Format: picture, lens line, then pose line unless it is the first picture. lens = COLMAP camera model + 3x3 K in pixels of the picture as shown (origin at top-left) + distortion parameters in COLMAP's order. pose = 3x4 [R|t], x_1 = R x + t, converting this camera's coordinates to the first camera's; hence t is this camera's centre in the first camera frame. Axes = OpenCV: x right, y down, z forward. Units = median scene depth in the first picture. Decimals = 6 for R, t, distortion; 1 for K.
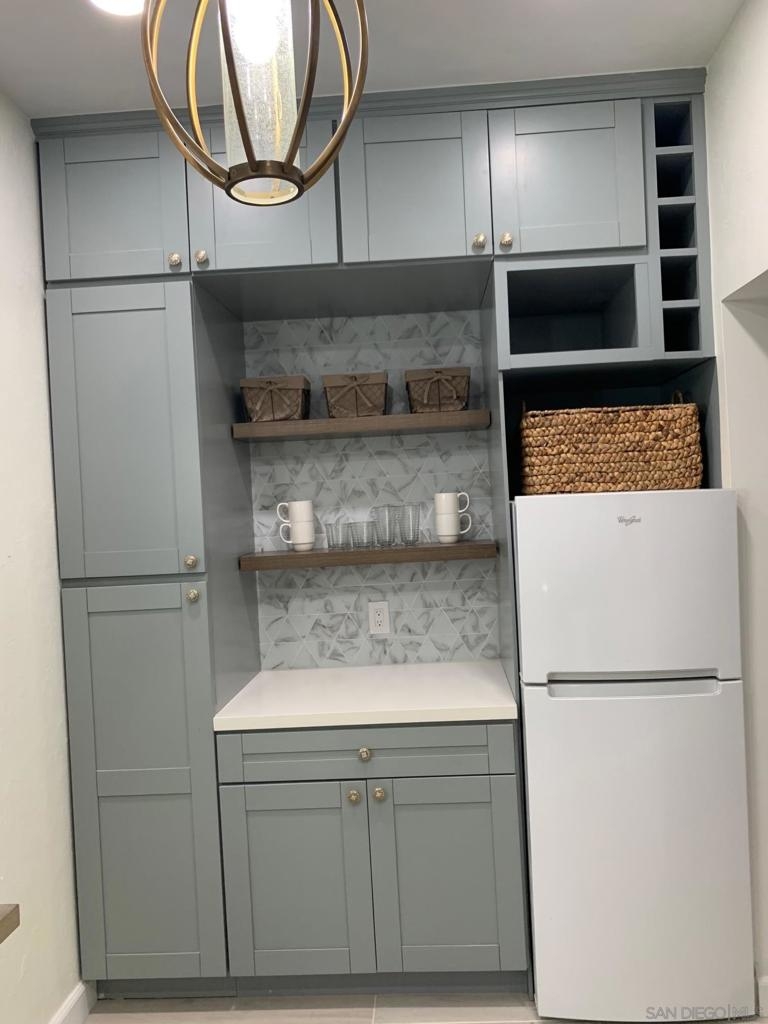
lens RADIAL K [[787.8, 0, 384.9], [0, 787.8, 511.1], [0, 0, 1]] dist [0.025491, -0.043835]
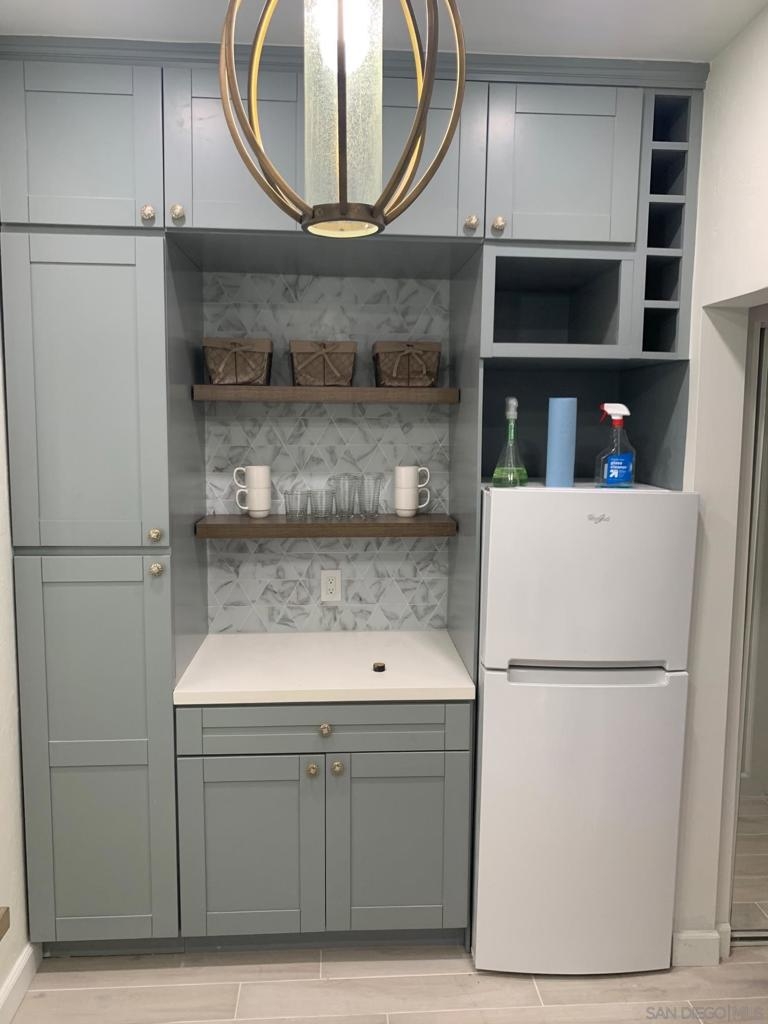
lens RADIAL K [[787.8, 0, 387.4], [0, 787.8, 522.4], [0, 0, 1]] dist [0.025491, -0.043835]
pose [[0.991641, 0.045306, 0.120811, -0.080077], [-0.057453, 0.993424, 0.099038, -0.063011], [-0.115529, -0.105152, 0.987723, 0.012405]]
